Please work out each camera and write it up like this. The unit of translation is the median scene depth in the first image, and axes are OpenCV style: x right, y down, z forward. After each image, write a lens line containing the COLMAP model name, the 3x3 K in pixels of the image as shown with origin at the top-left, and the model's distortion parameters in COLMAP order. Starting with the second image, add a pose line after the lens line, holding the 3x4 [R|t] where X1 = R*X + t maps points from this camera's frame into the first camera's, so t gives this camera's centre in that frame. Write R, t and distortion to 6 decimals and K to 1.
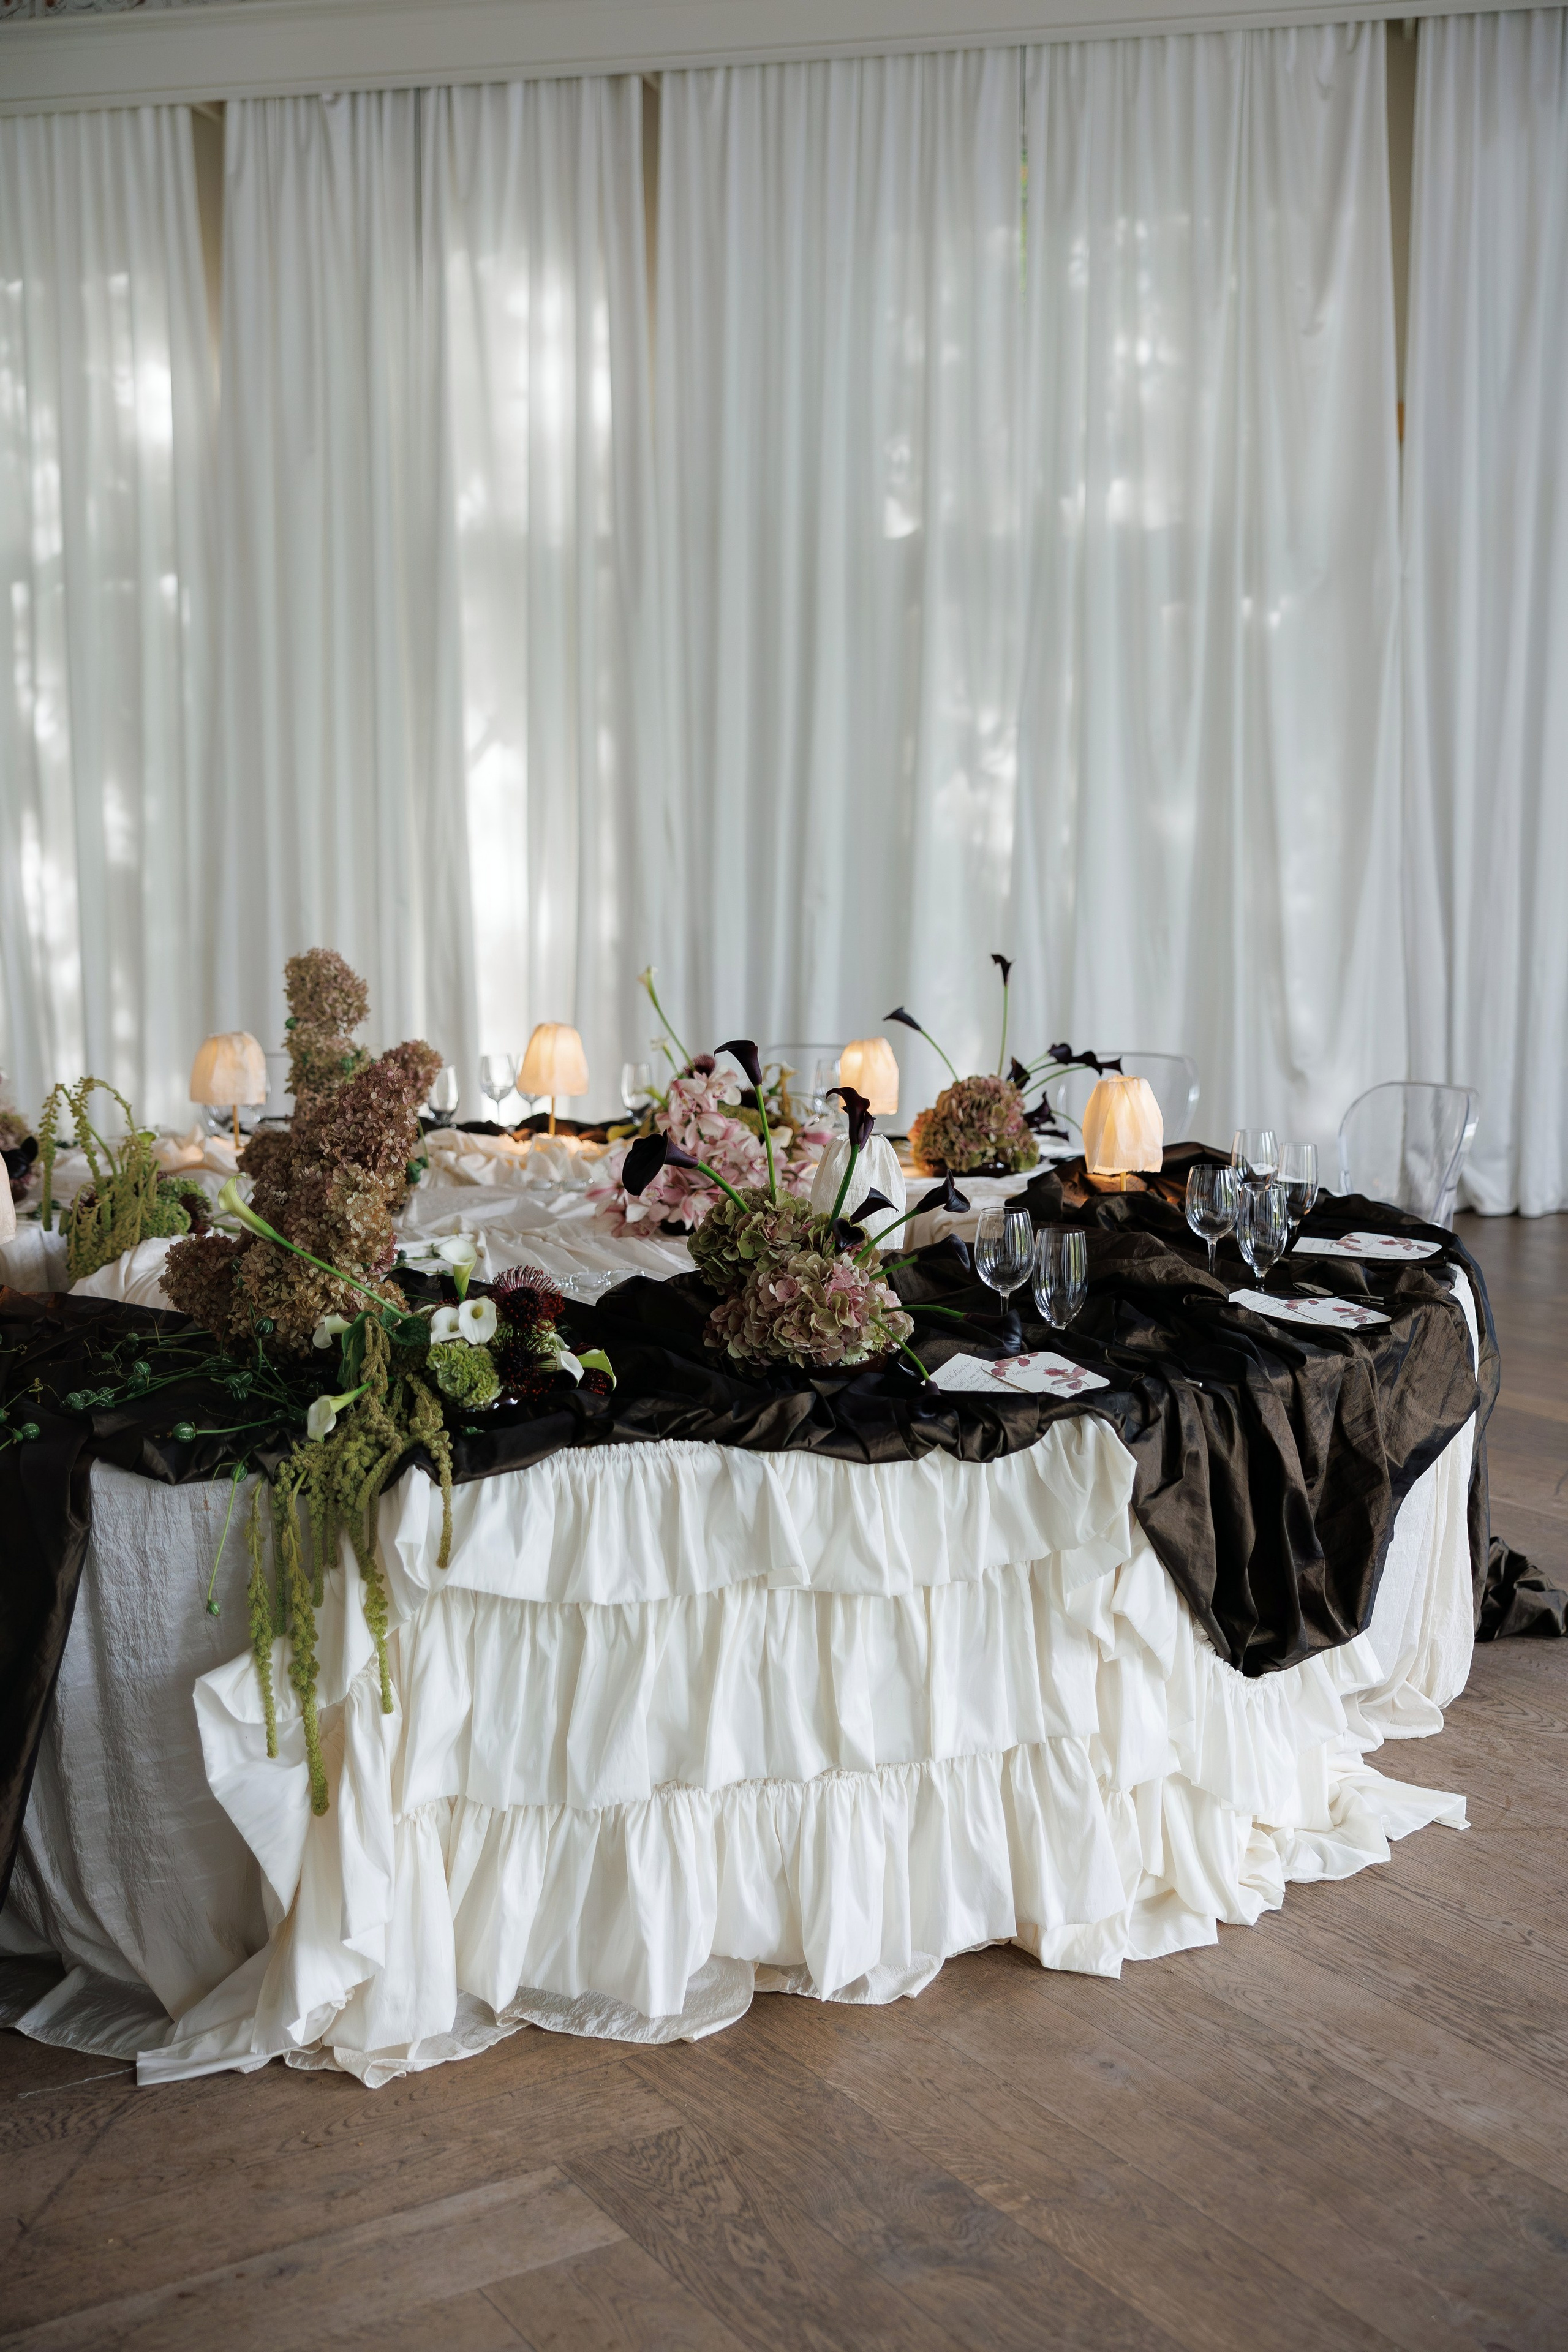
lens RADIAL K [[2564.1, 0, 785.4], [0, 2564.1, 1153.6], [0, 0, 1]] dist [-0.003445, 0.000000]
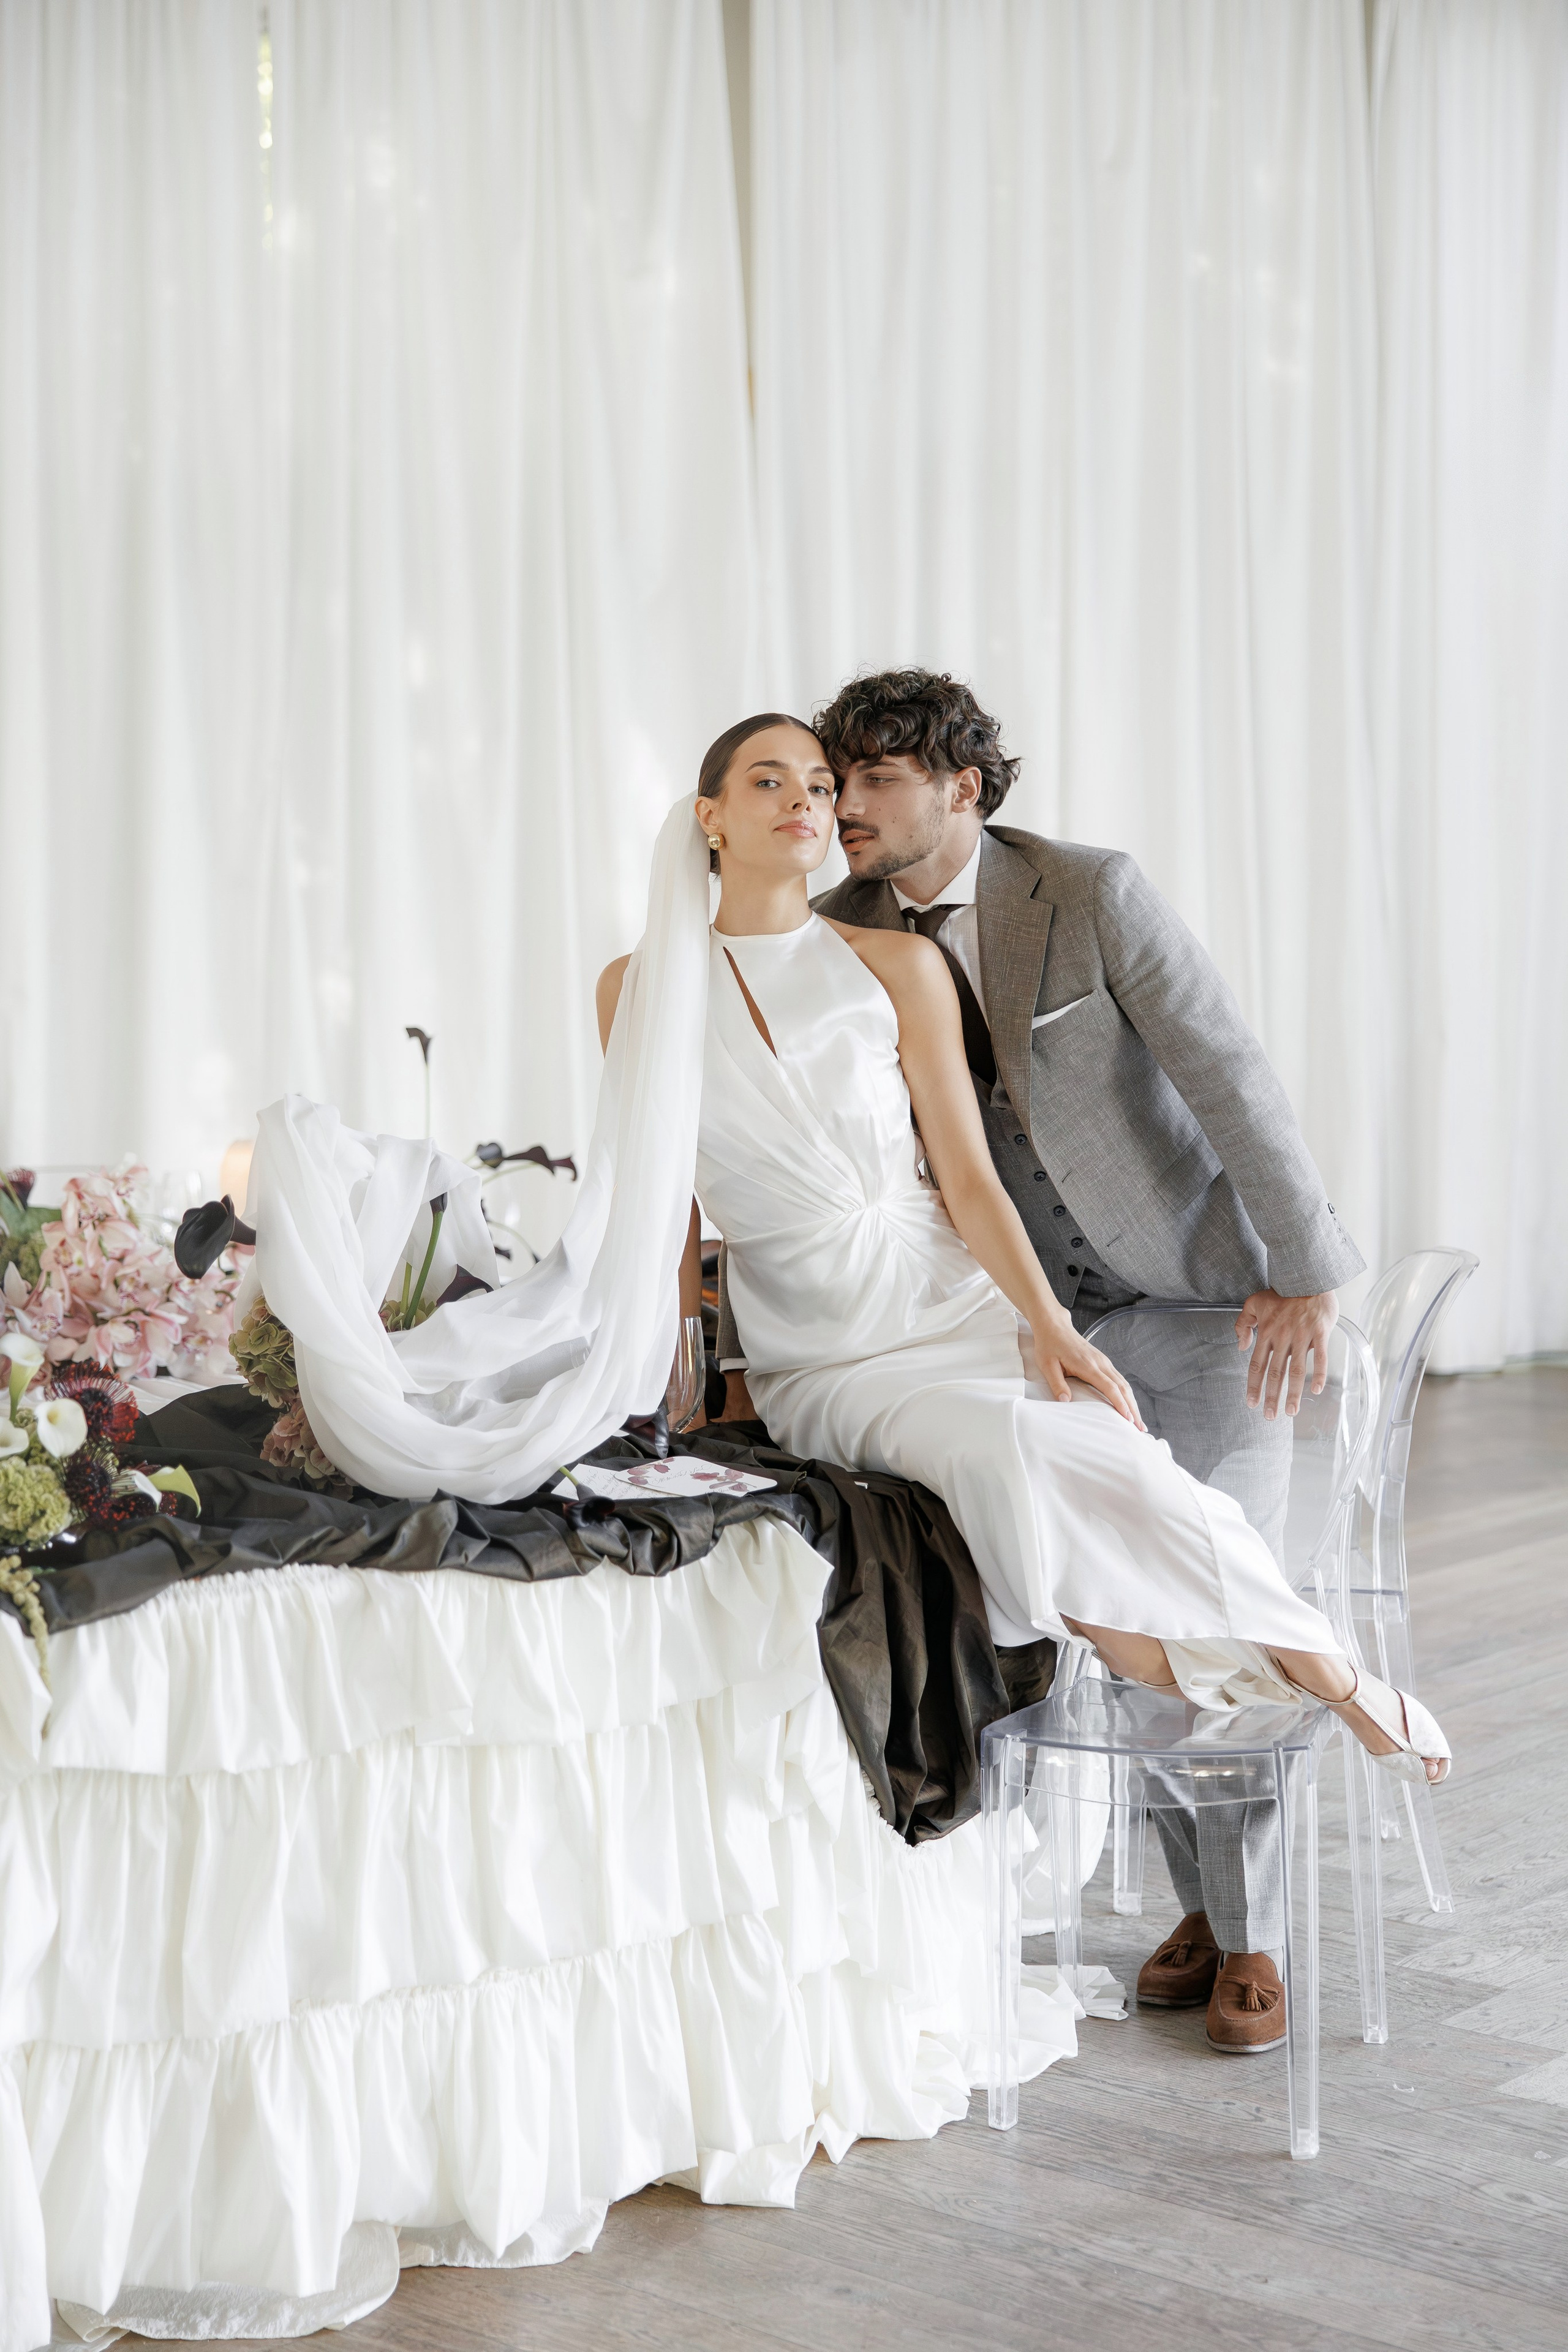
lens RADIAL K [[3503.3, 0, 779.0], [0, 3503.3, 1186.7], [0, 0, 1]] dist [0.019400, 0.000000]
pose [[0.958816, -0.029699, 0.282471, -0.198175], [0.045856, 0.997658, -0.050761, 0.053454], [-0.280302, 0.061624, 0.957932, -0.102111]]
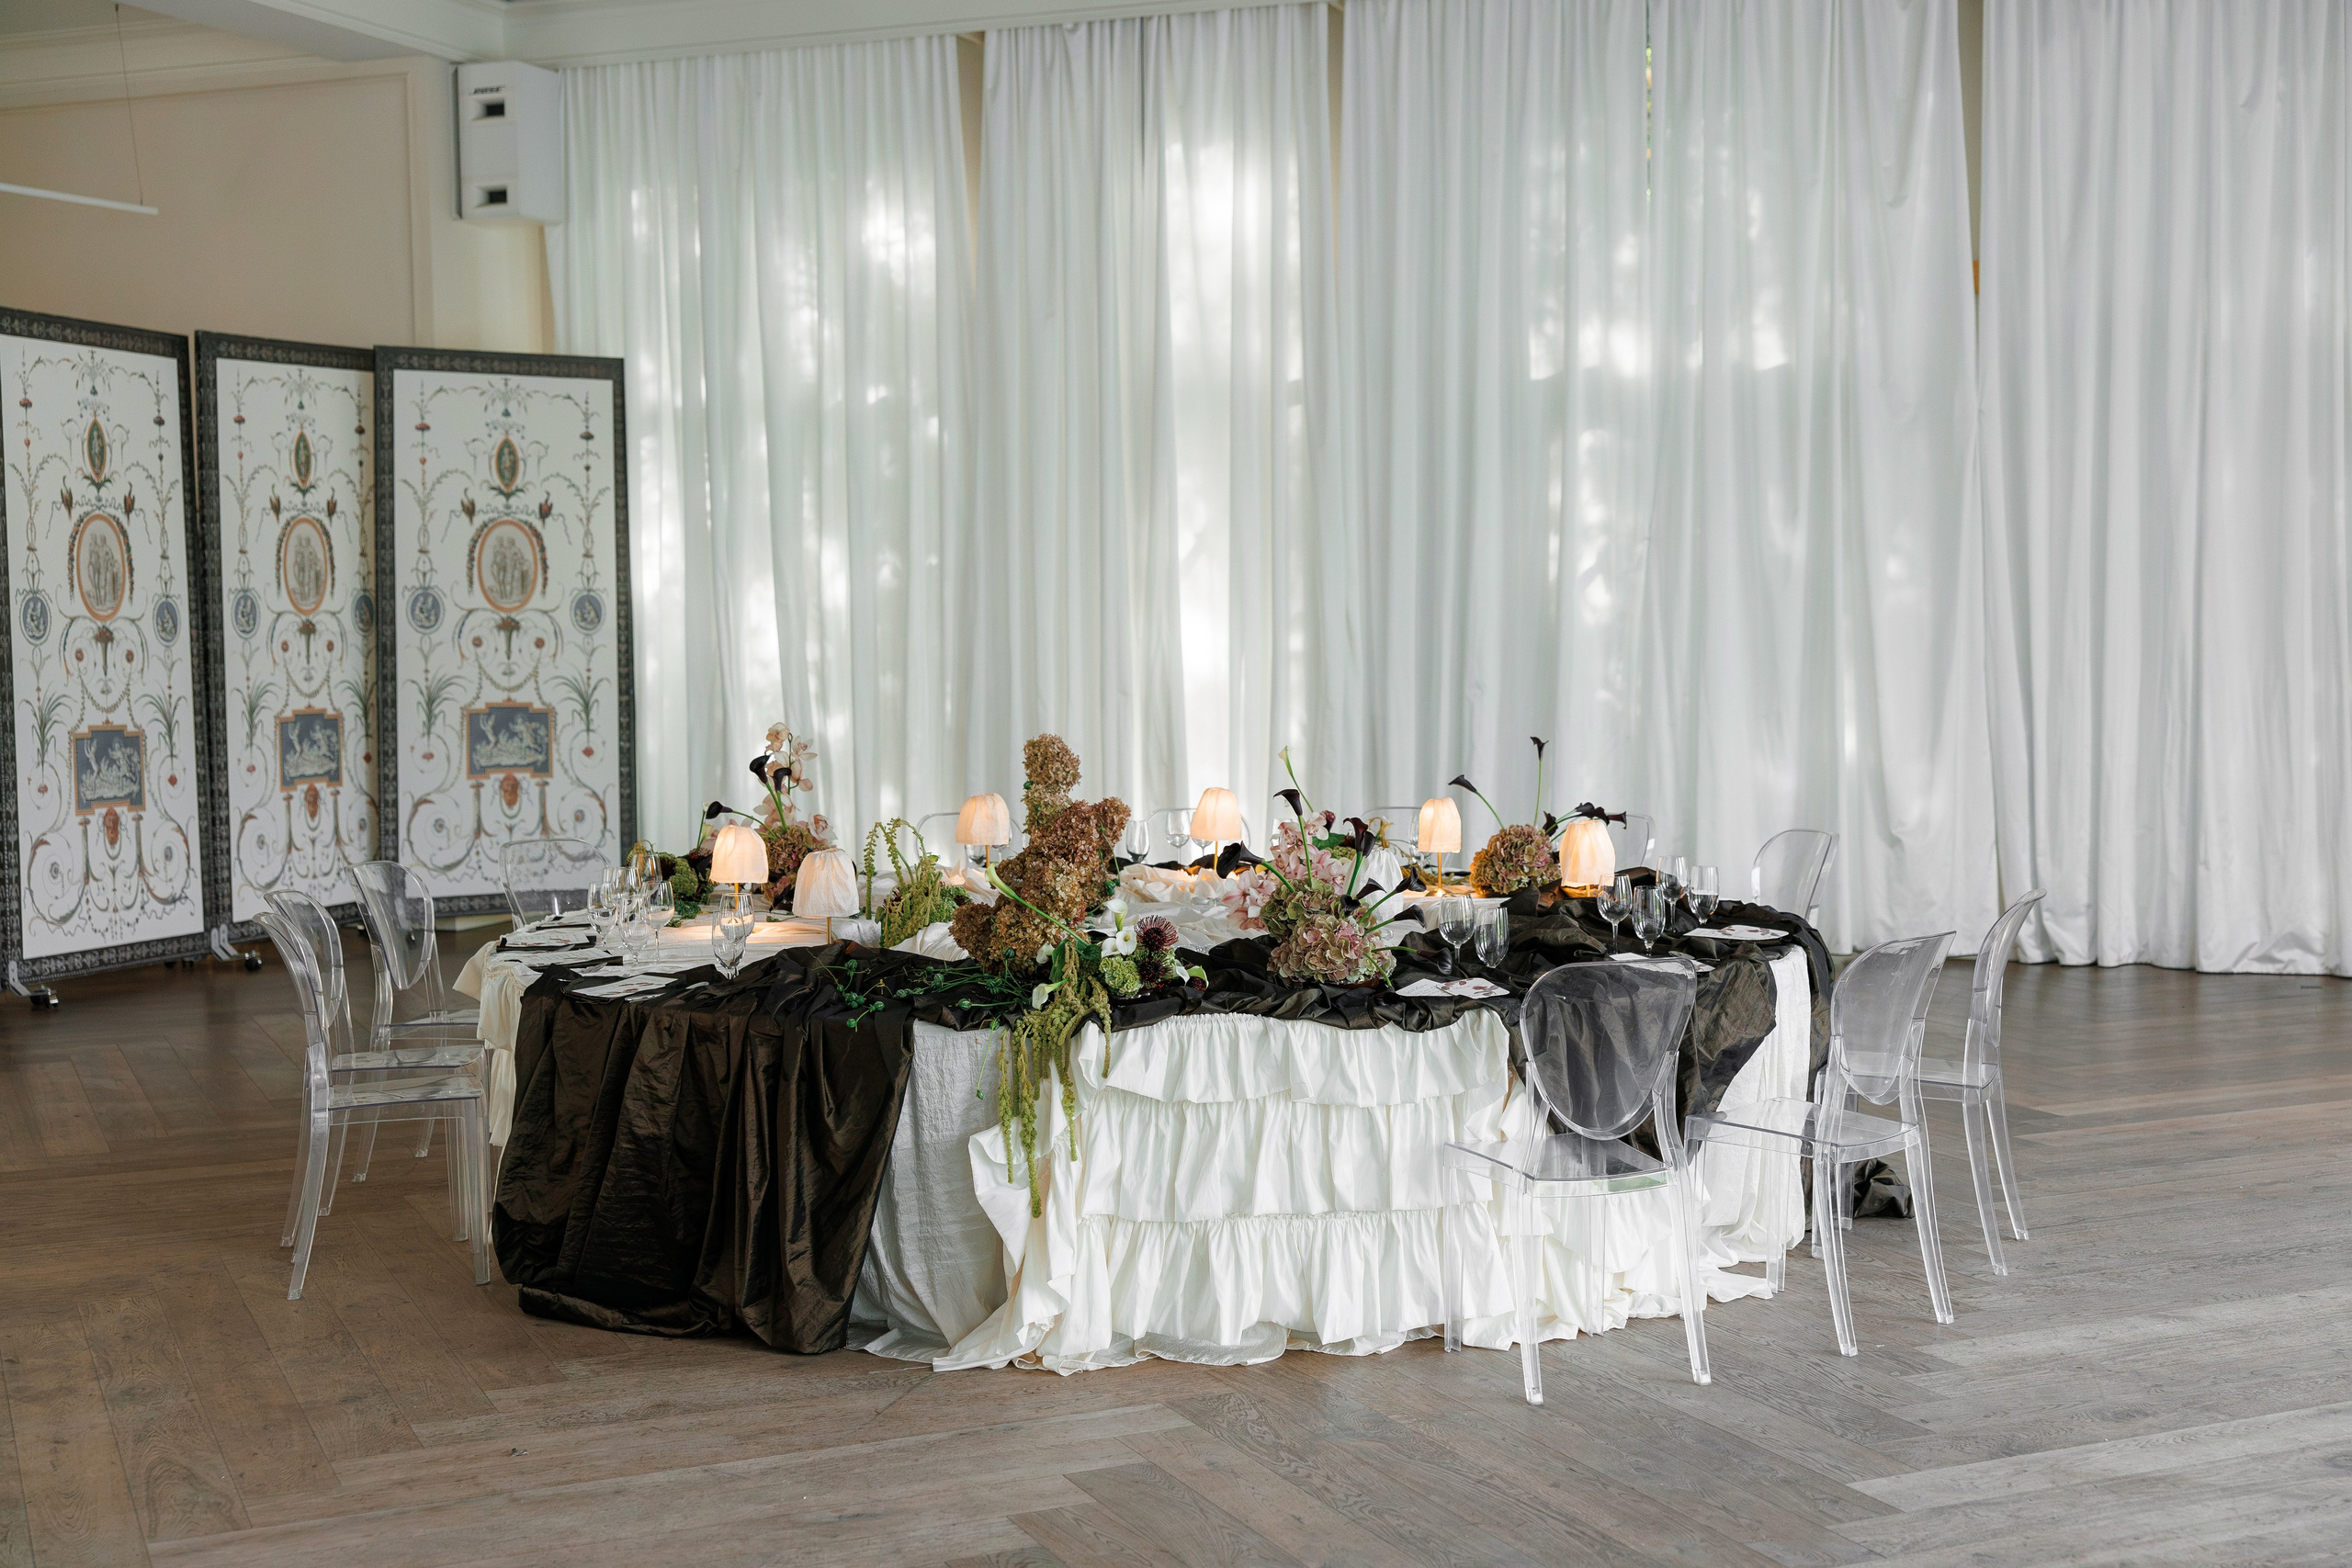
lens RADIAL K [[2843.5, 0, 1180.2], [0, 2843.5, 766.4], [0, 0, 1]] dist [0.010708, 0.000000]
pose [[0.990412, -0.000667, -0.138143, 0.179884], [-0.008569, 0.997766, -0.066255, 0.069234], [0.137878, 0.066804, 0.988194, -0.906765]]
